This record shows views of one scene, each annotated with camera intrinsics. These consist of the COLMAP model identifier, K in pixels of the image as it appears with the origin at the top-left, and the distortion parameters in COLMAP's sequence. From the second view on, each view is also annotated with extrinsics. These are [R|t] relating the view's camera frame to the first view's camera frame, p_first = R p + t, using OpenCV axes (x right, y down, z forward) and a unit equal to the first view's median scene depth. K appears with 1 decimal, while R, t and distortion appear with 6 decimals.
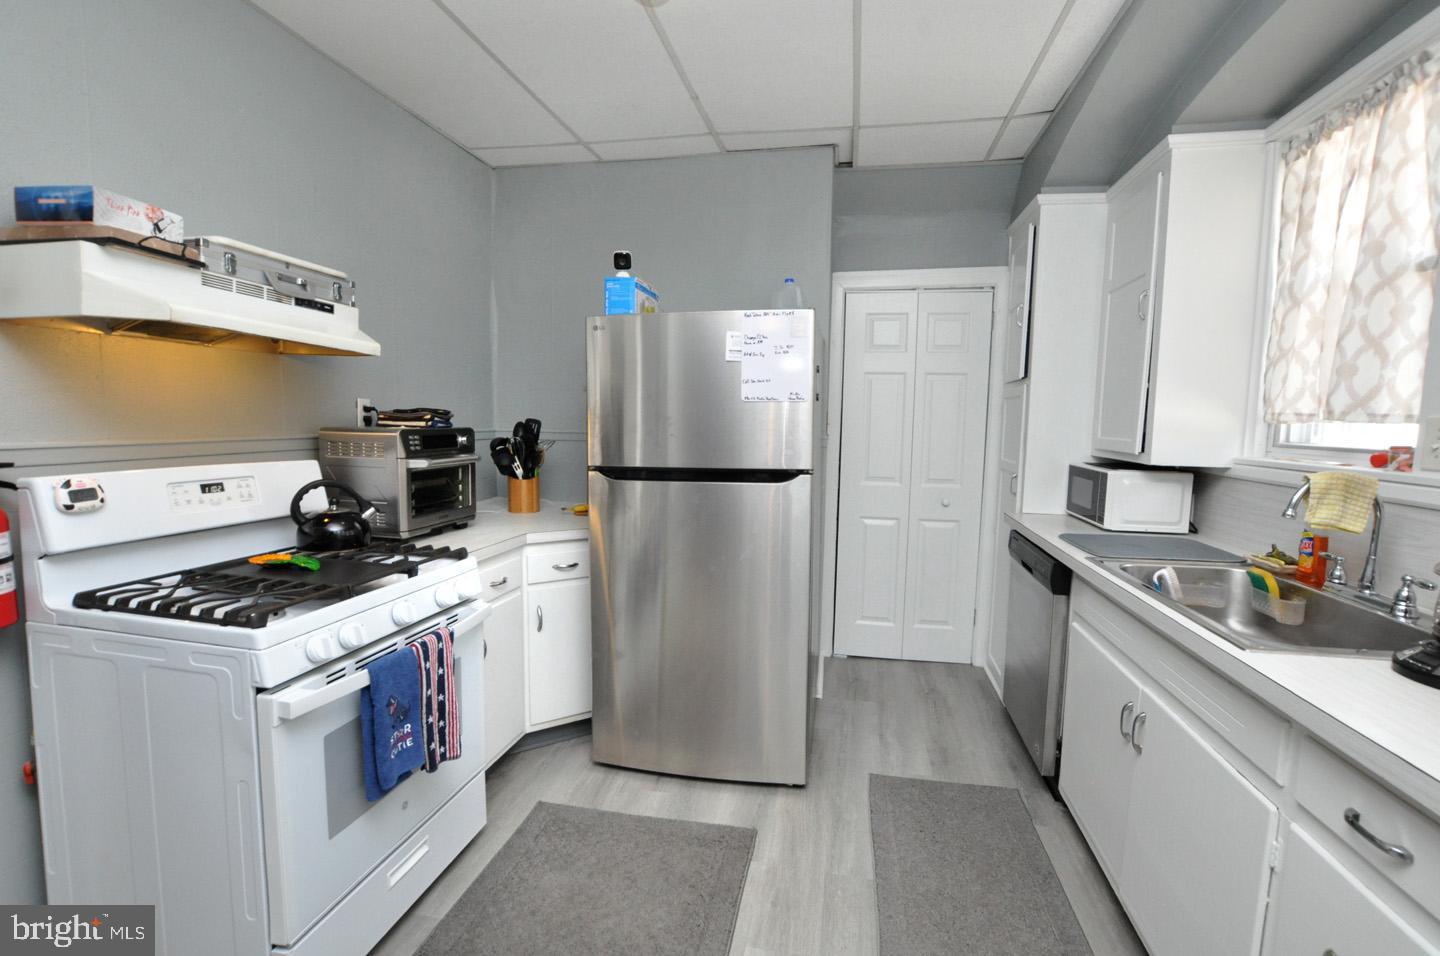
lens RADIAL K [[640.0, 0, 720.0], [0, 640.0, 478.0], [0, 0, 1]] dist [-0.039904, 0.009977]
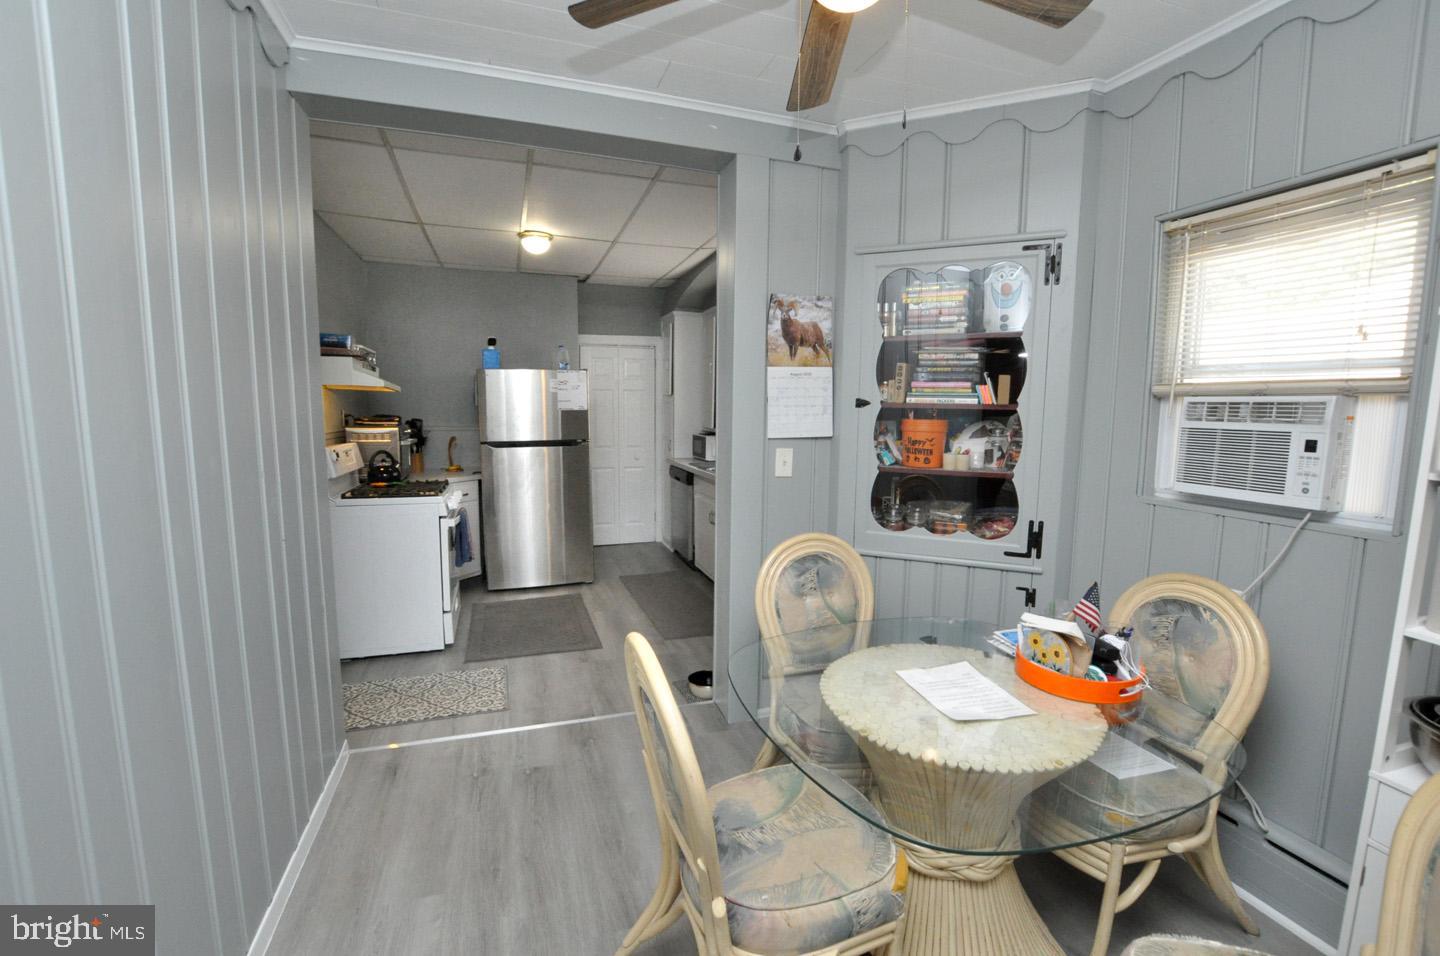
lens RADIAL K [[640.0, 0, 720.0], [0, 640.0, 478.0], [0, 0, 1]] dist [-0.039904, 0.009977]
pose [[0.867290, -0.063704, 0.493710, -0.566770], [0.054716, 0.997968, 0.032651, 0.073662], [-0.494787, -0.001304, 0.869013, -1.173703]]
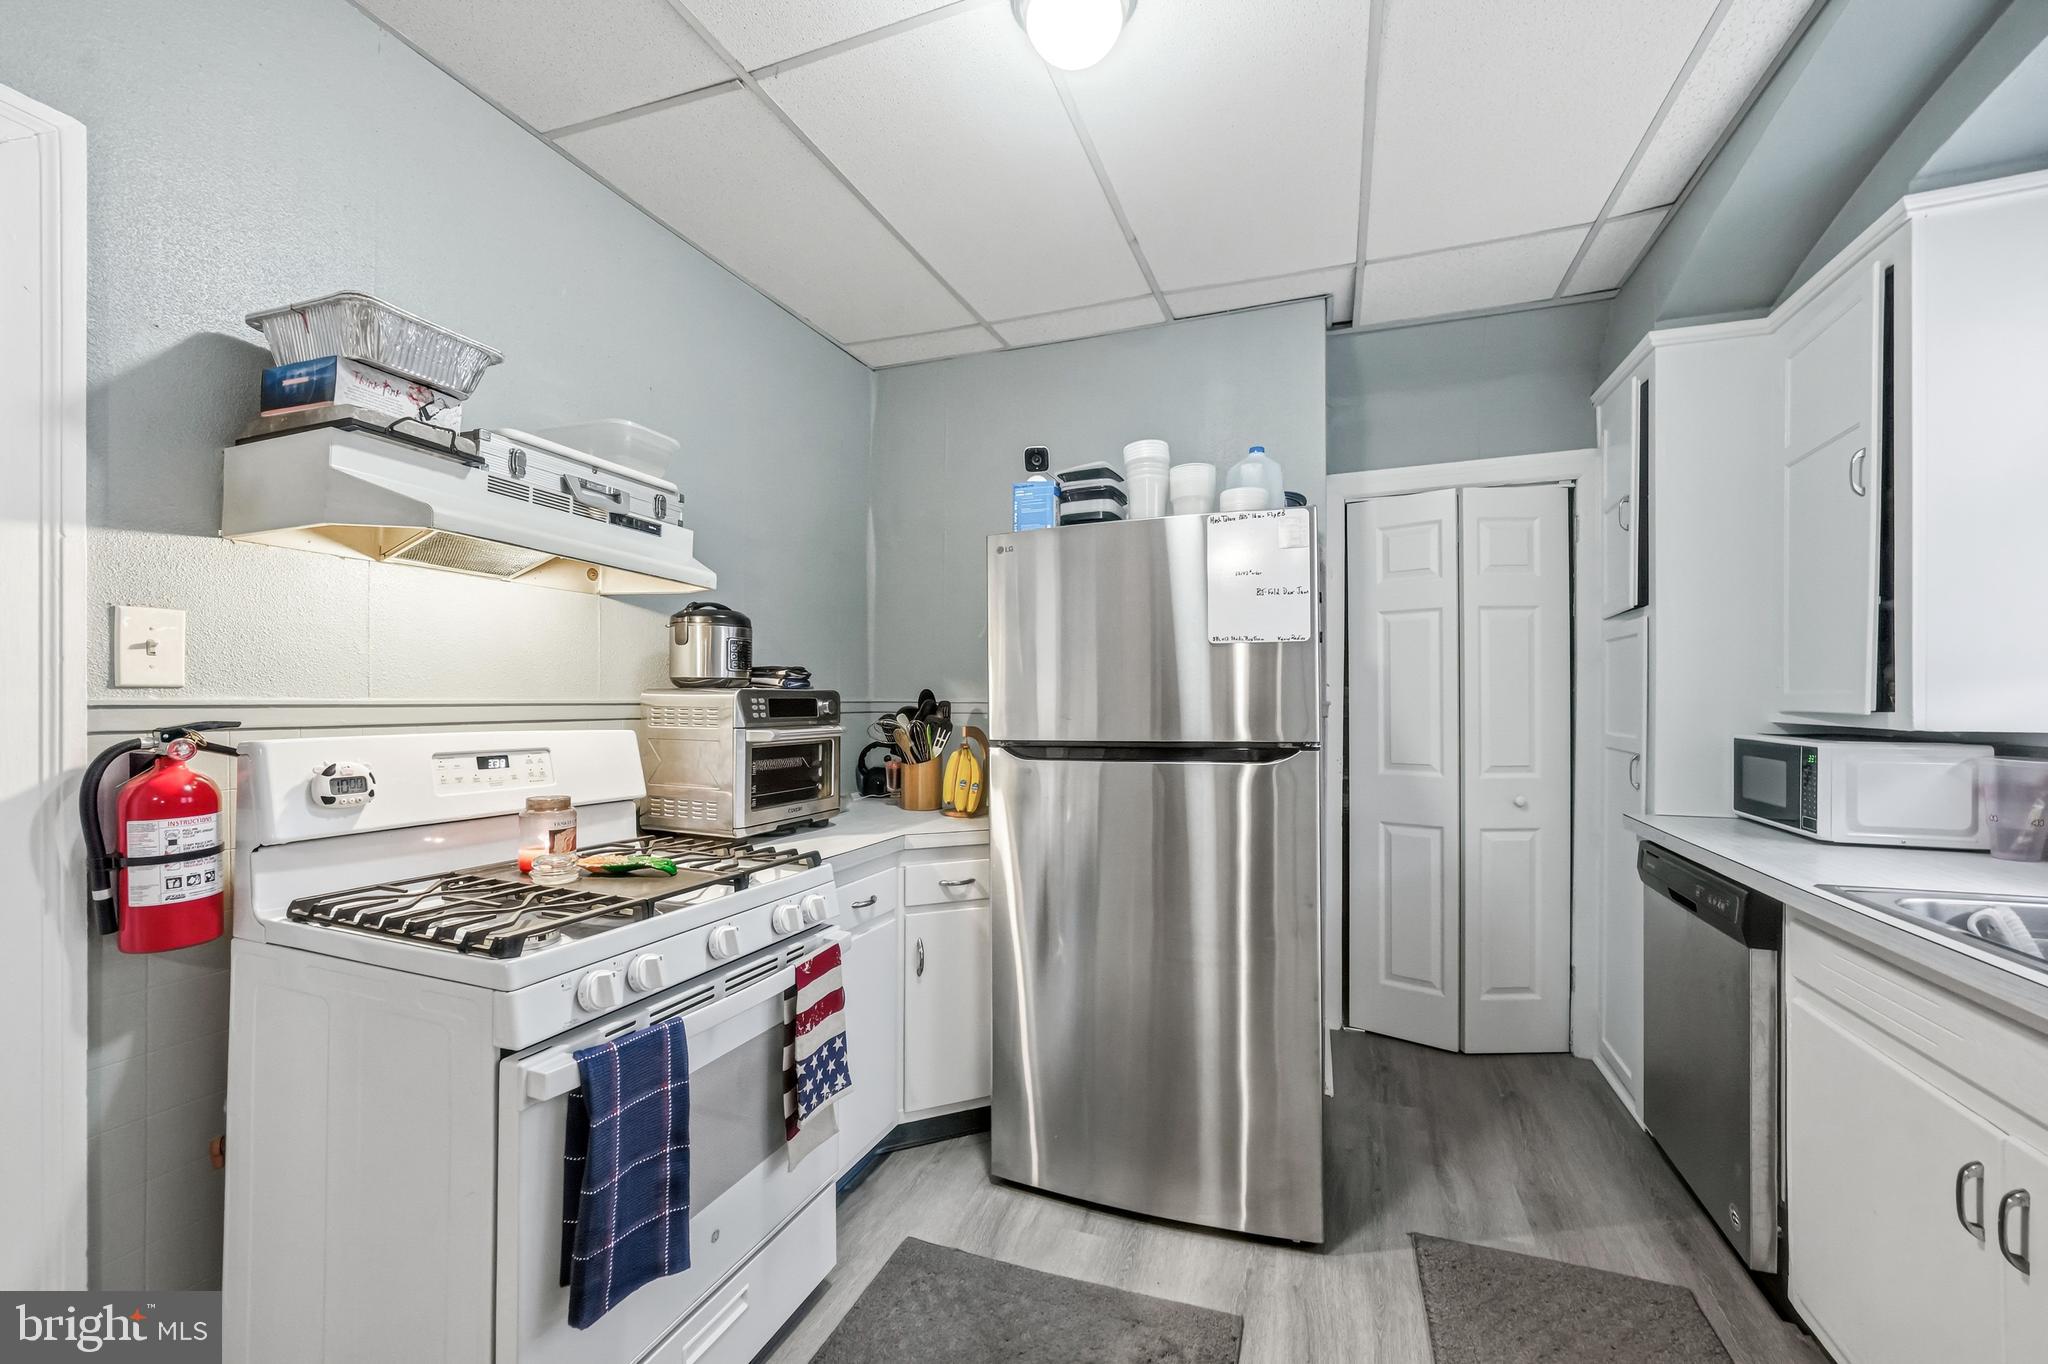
lens RADIAL K [[811.3, 0, 1024.3], [0, 811.3, 691.3], [0, 0, 1]] dist [-0.014175, 0.000076]
pose [[0.986772, -0.013883, -0.161520, -0.020343], [-0.002986, 0.994601, -0.103730, 0.021600], [0.162088, 0.102840, 0.981403, 0.110619]]
